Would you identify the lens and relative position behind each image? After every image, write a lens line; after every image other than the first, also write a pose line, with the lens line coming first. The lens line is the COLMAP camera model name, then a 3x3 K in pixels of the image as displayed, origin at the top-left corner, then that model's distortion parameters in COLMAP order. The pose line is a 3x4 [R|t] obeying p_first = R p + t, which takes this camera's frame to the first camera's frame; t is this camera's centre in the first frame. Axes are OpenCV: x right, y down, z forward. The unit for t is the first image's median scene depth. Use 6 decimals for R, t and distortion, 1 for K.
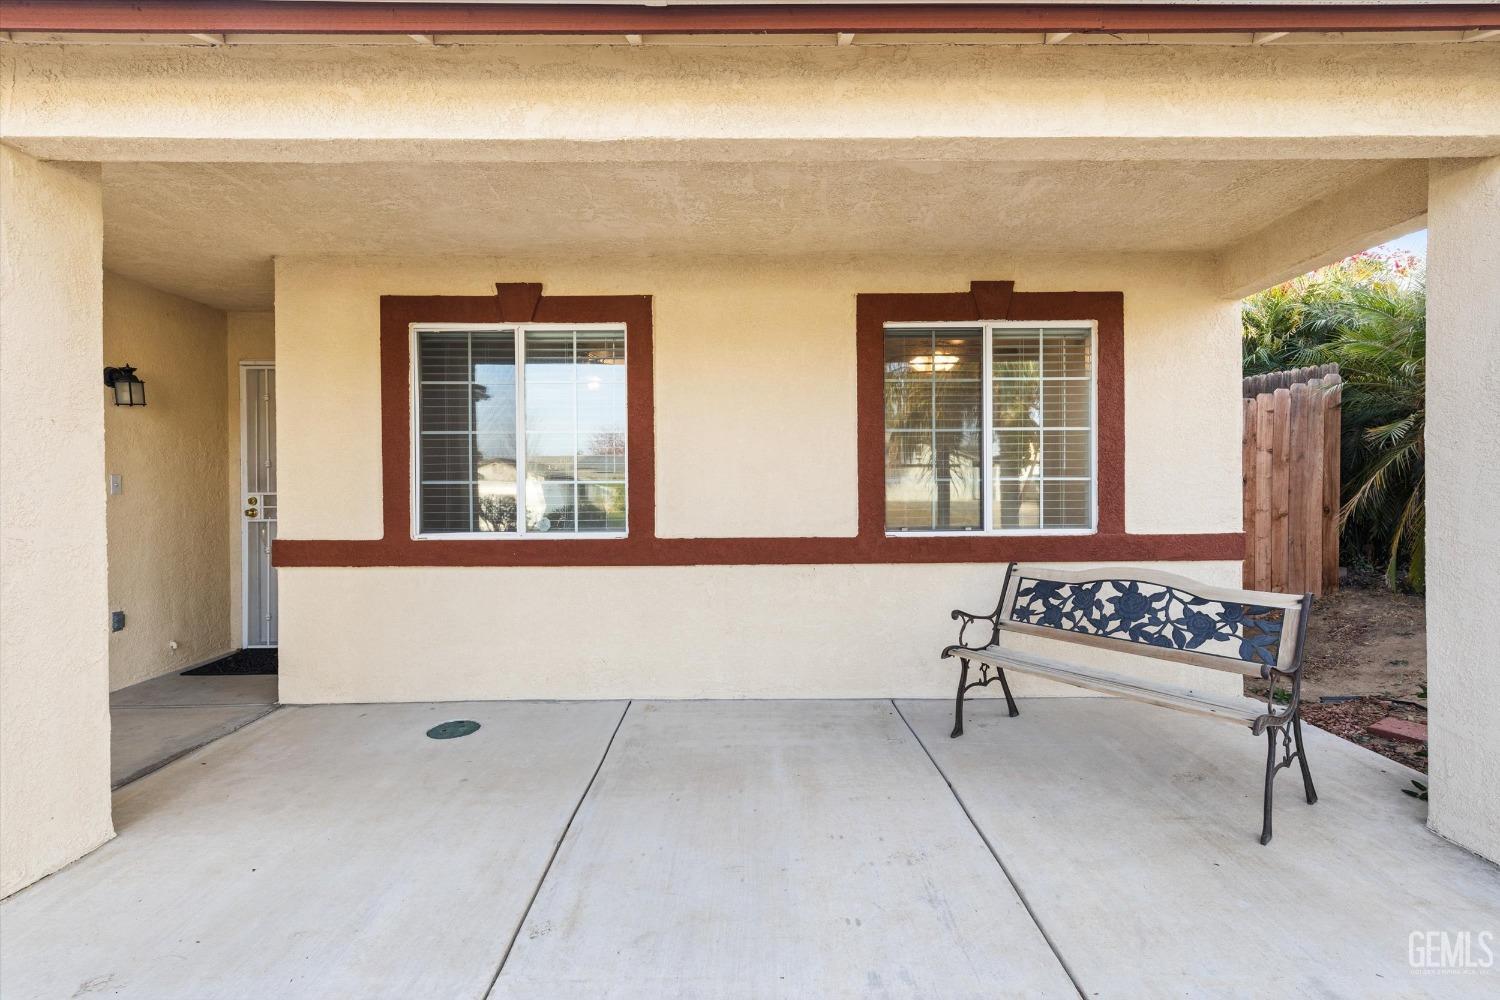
lens RADIAL K [[686.4, 0, 734.3], [0, 686.4, 494.3], [0, 0, 1]] dist [0.002719, 0.000768]
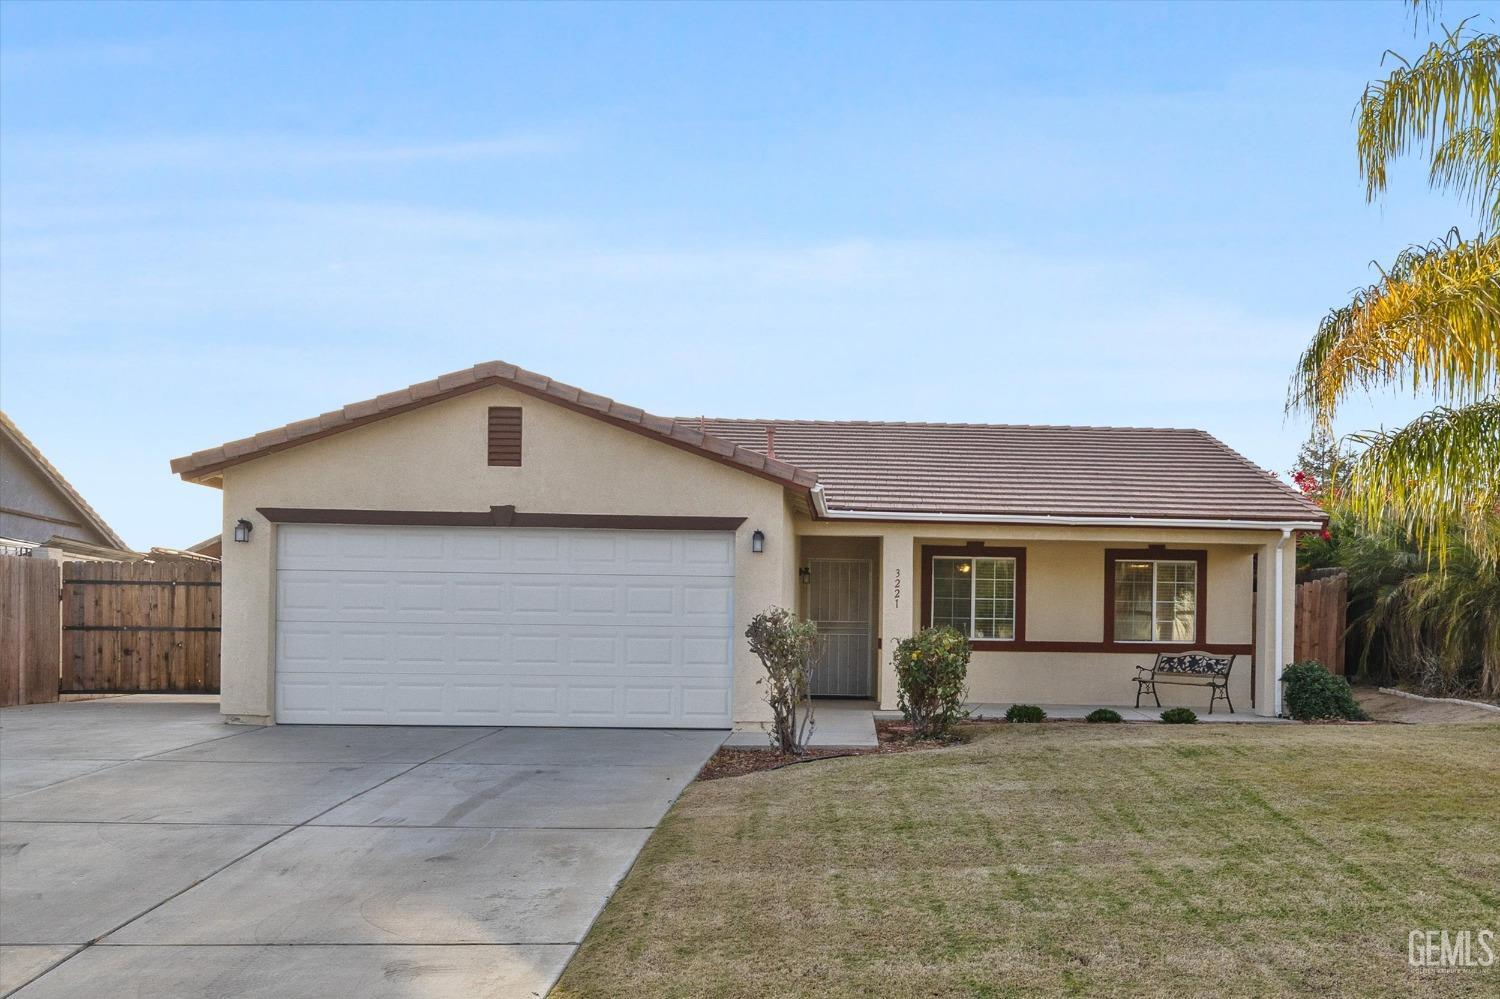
lens RADIAL K [[1326.0, 0, 884.0], [0, 1326.0, 659.3], [0, 0, 1]] dist [0.003997, 0.006329]
pose [[0.998620, 0.021634, 0.047855, -0.941086], [-0.021702, 0.999764, 0.000904, 0.149031], [-0.047824, -0.001941, 0.998854, -4.210420]]
